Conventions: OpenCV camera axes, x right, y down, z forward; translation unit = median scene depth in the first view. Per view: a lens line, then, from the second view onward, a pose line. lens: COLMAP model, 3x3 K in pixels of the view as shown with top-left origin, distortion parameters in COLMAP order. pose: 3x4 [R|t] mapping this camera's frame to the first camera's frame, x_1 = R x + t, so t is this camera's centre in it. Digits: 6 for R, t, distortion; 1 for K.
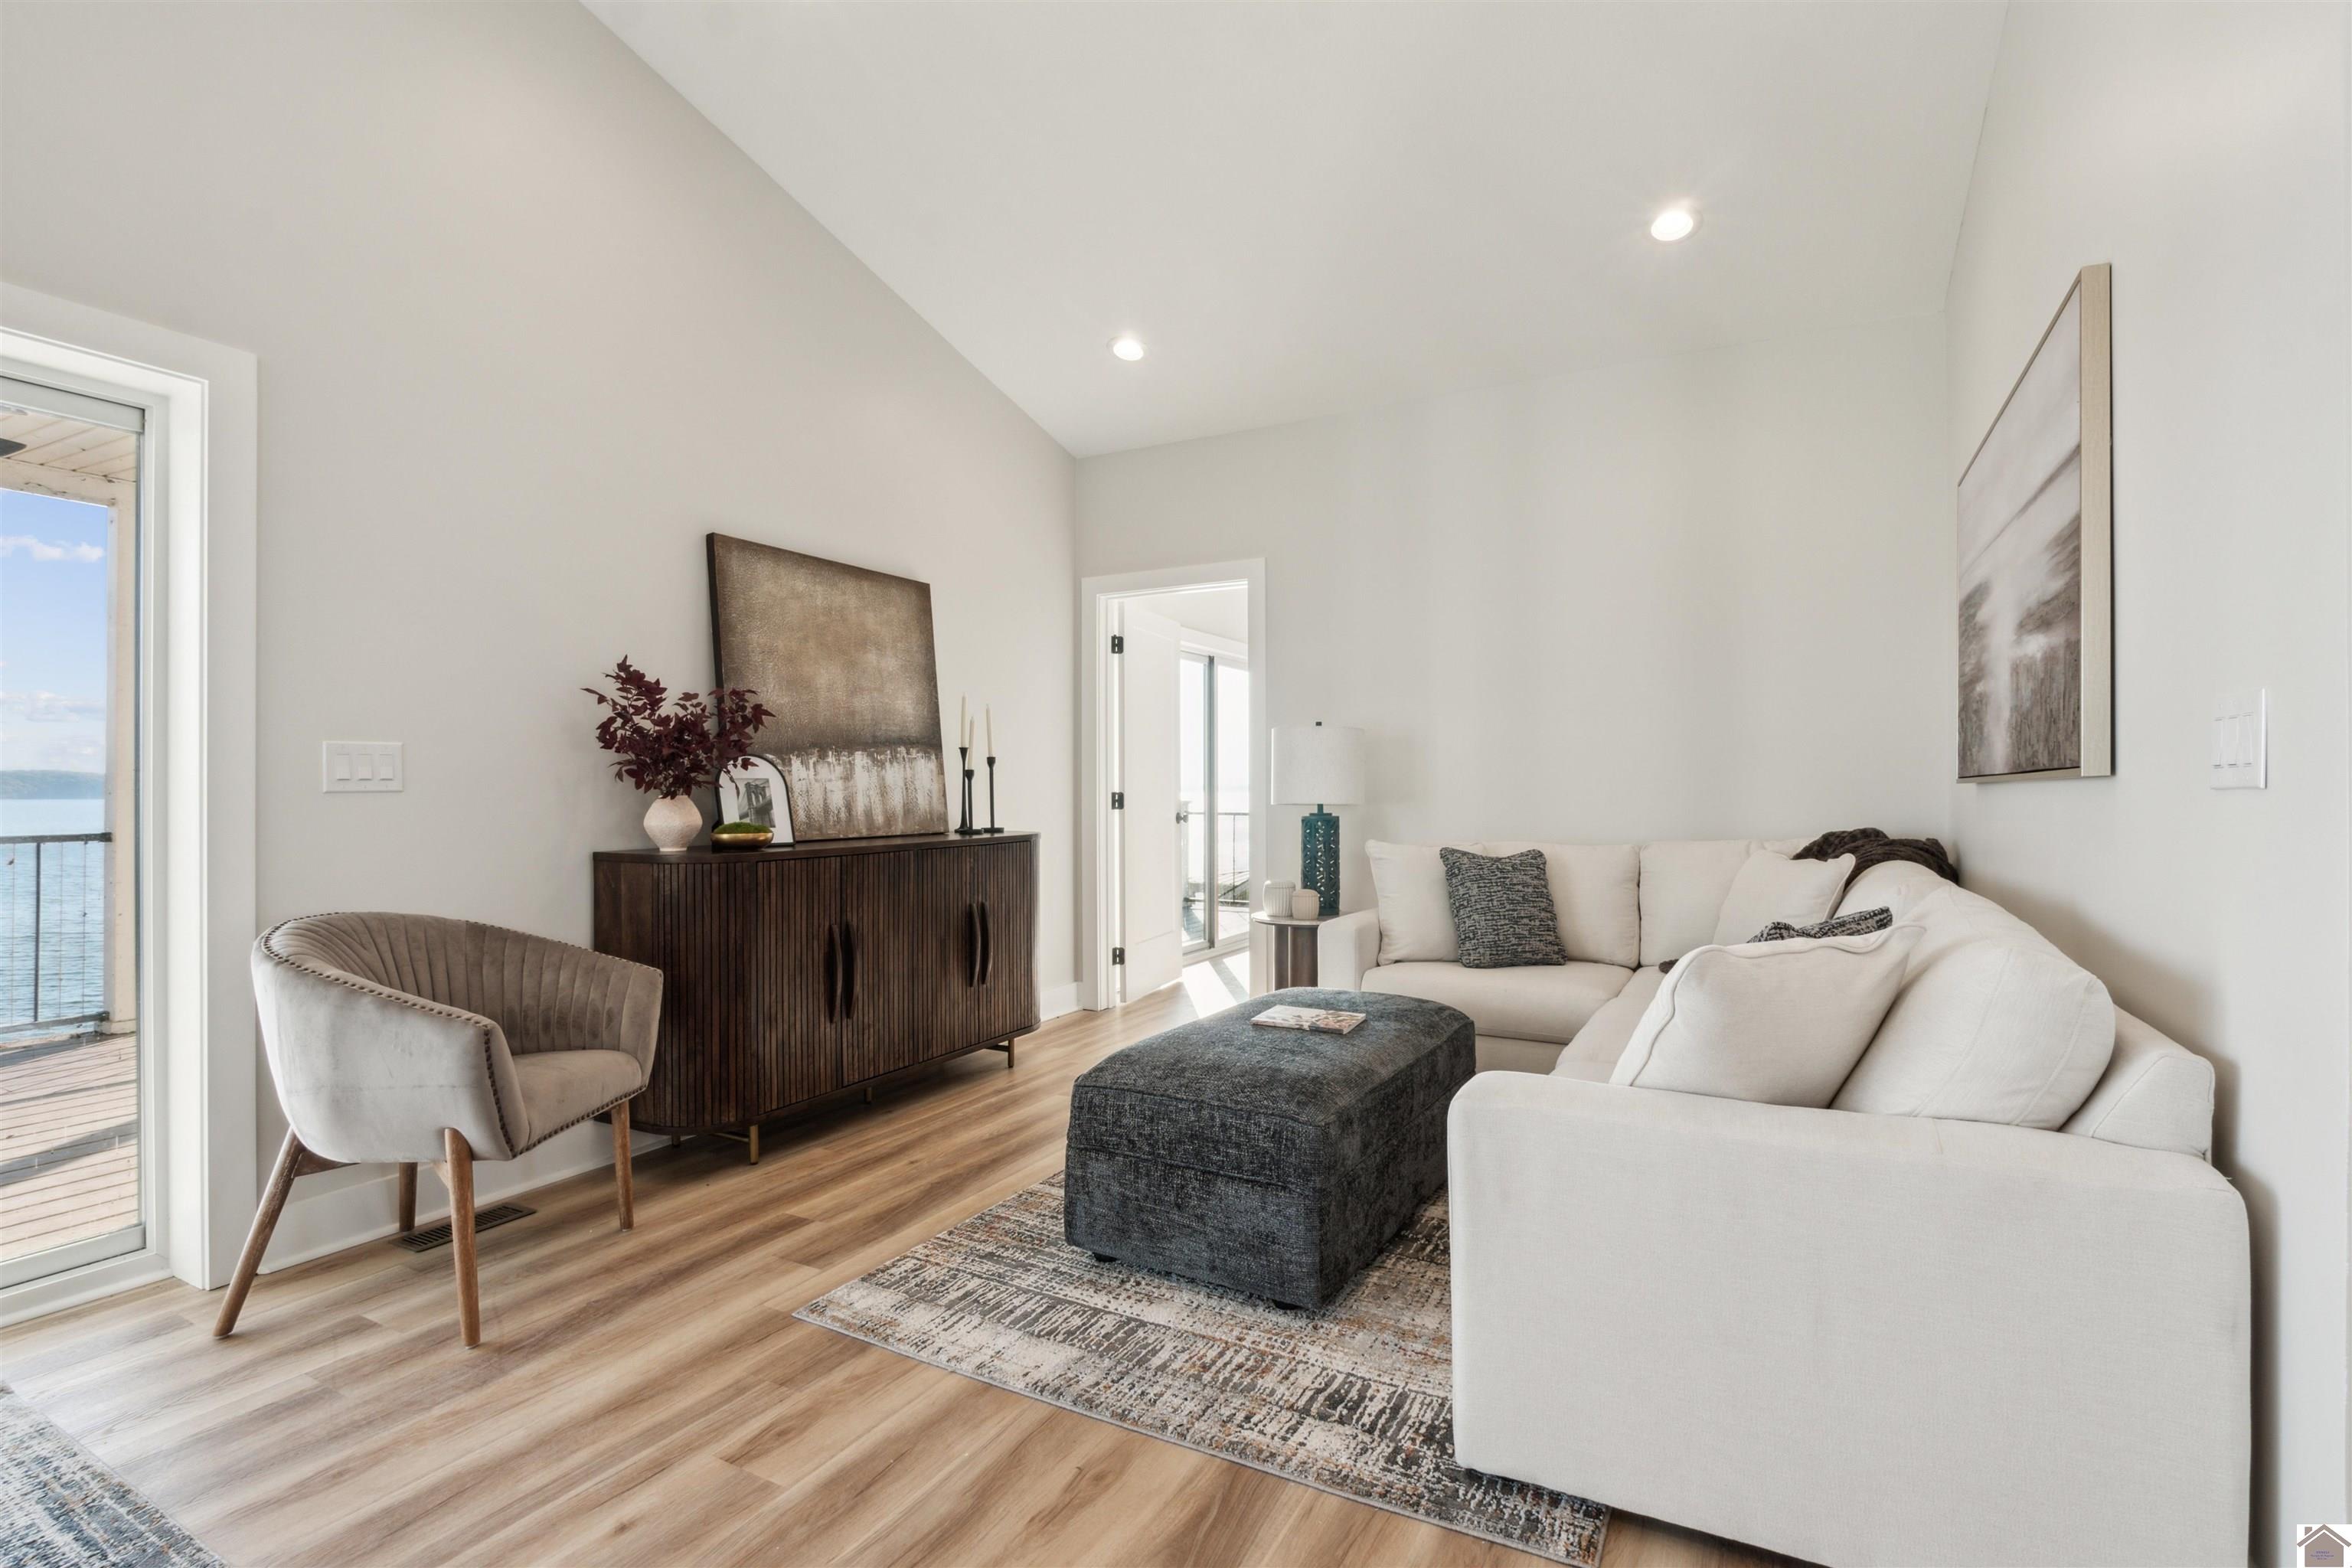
lens RADIAL K [[1094.7, 0, 1195.6], [0, 1094.7, 781.9], [0, 0, 1]] dist [-0.002990, -0.000185]
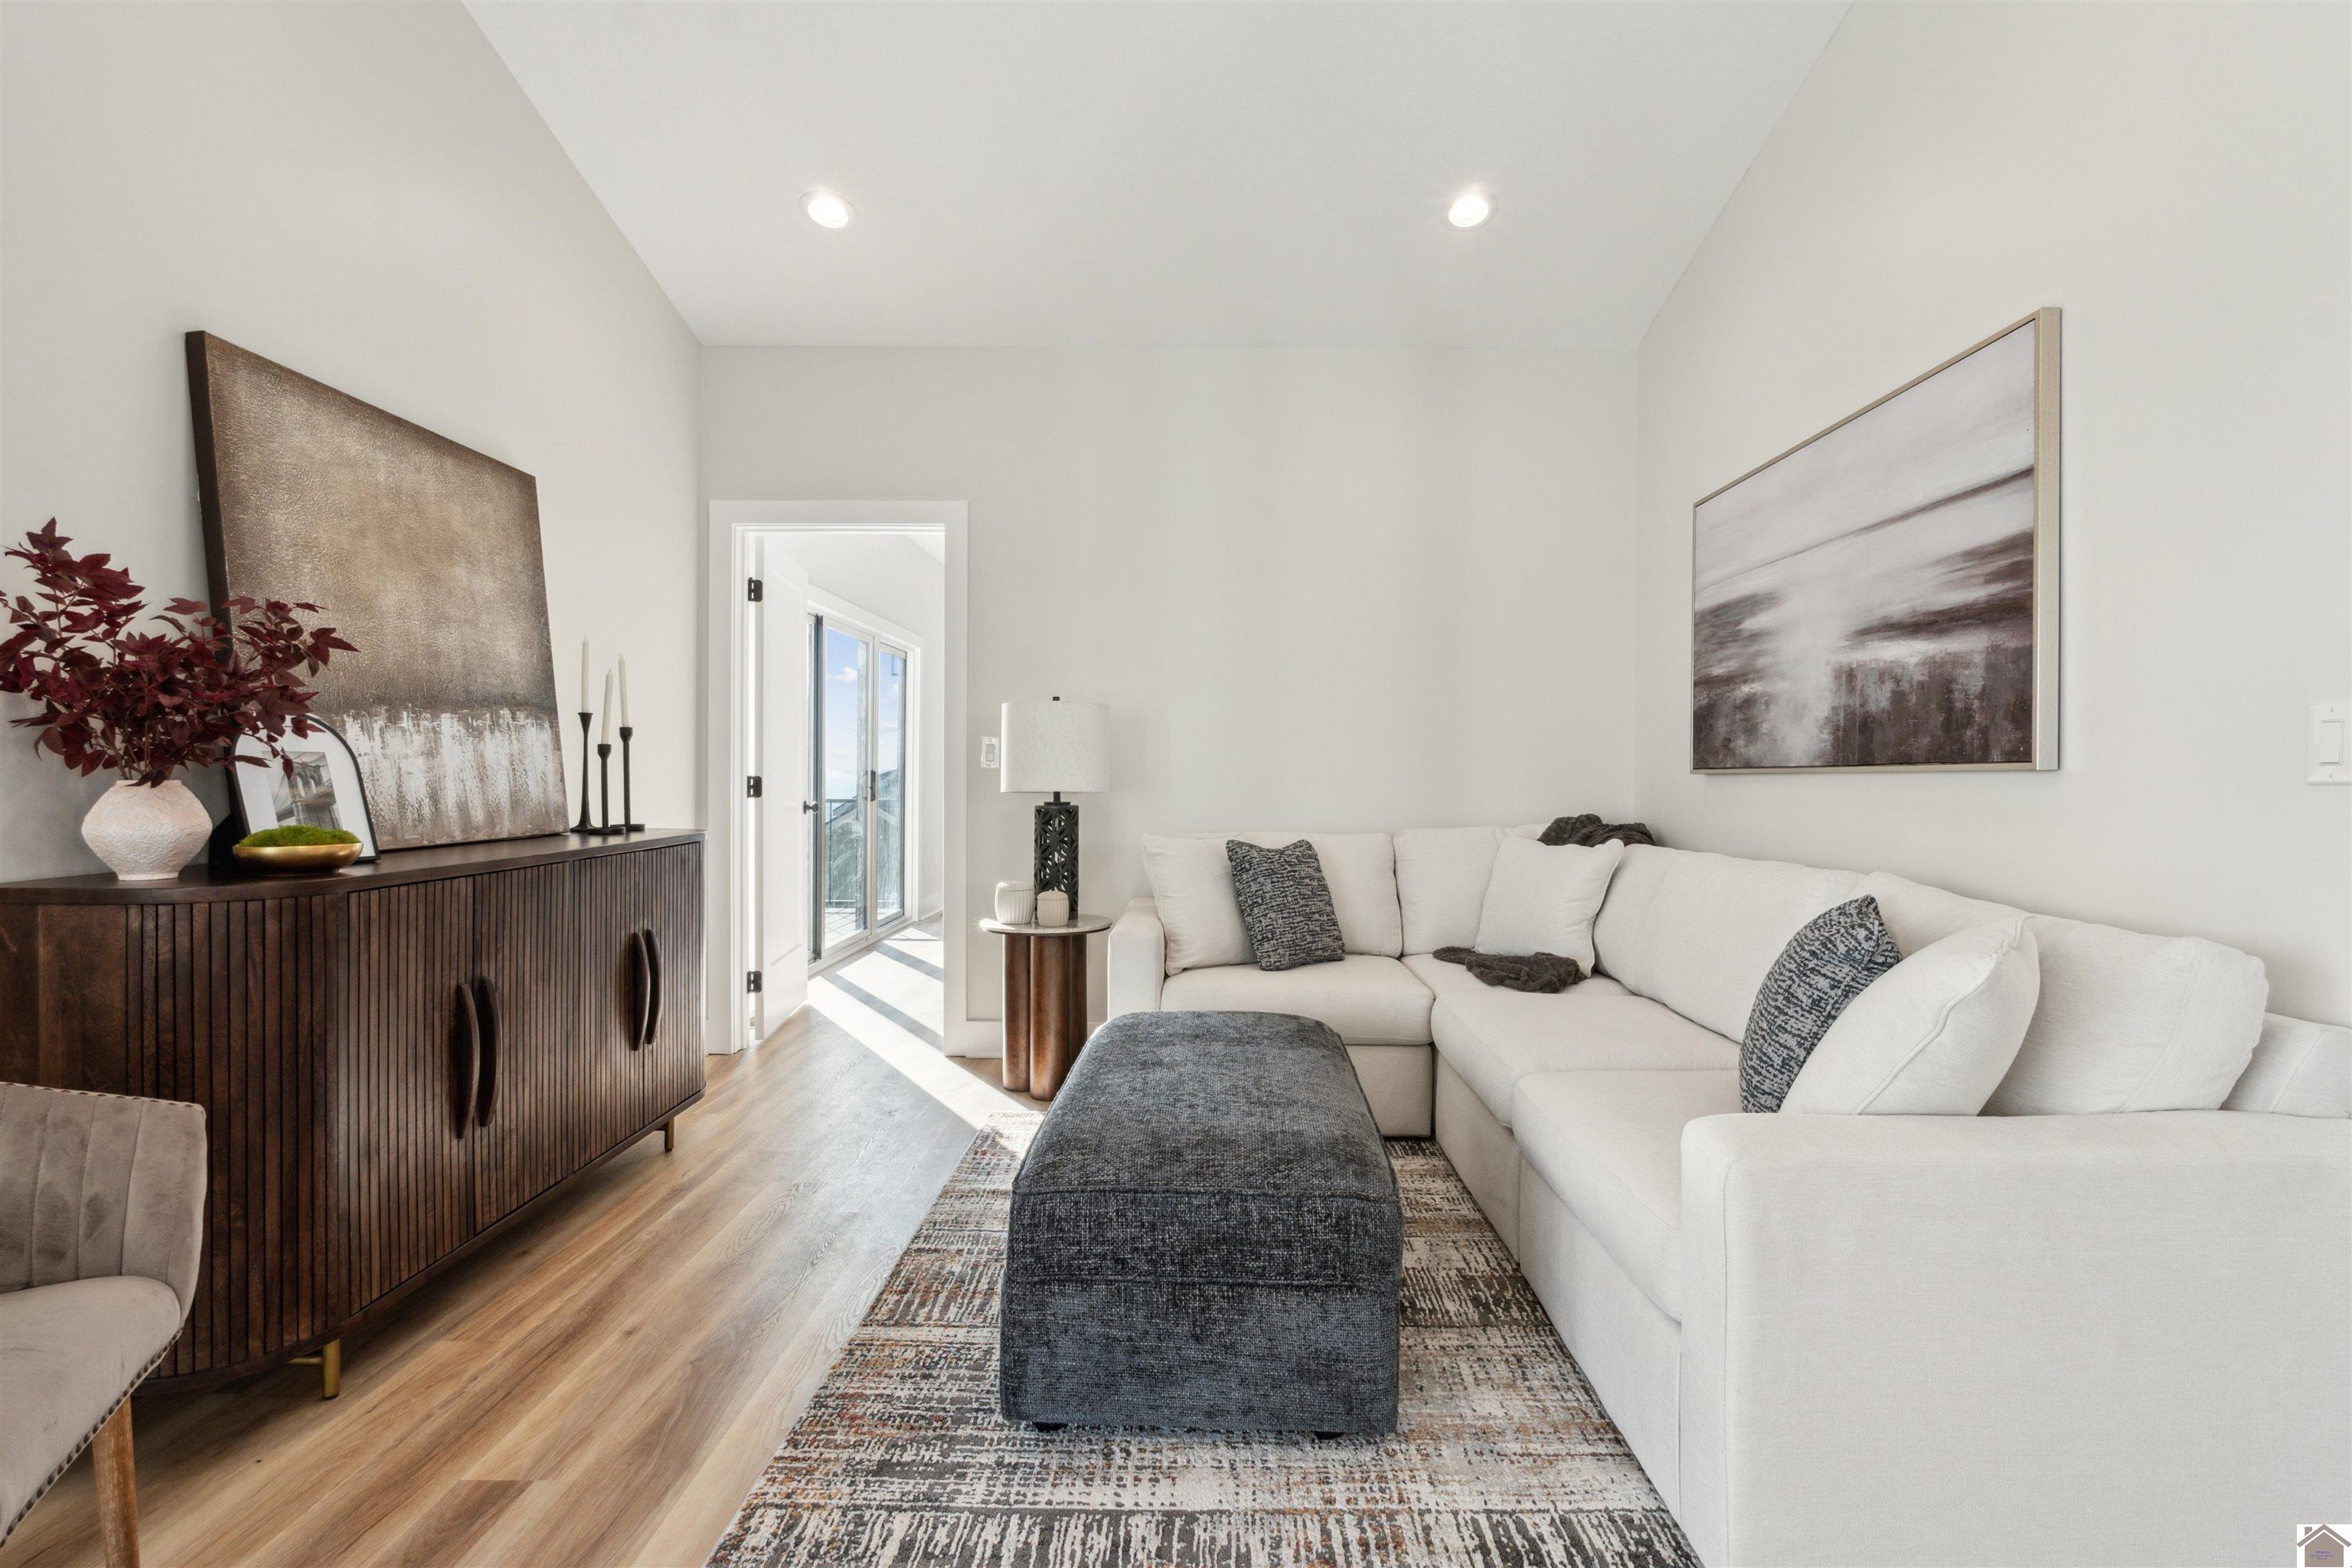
lens RADIAL K [[1088.8, 0, 1205.4], [0, 1088.8, 775.8], [0, 0, 1]] dist [-0.004222, -0.000023]
pose [[0.880948, 0.006279, 0.473172, -0.248102], [-0.010885, 0.999916, 0.006996, 0.000303], [-0.473089, -0.011314, 0.880942, 0.238862]]
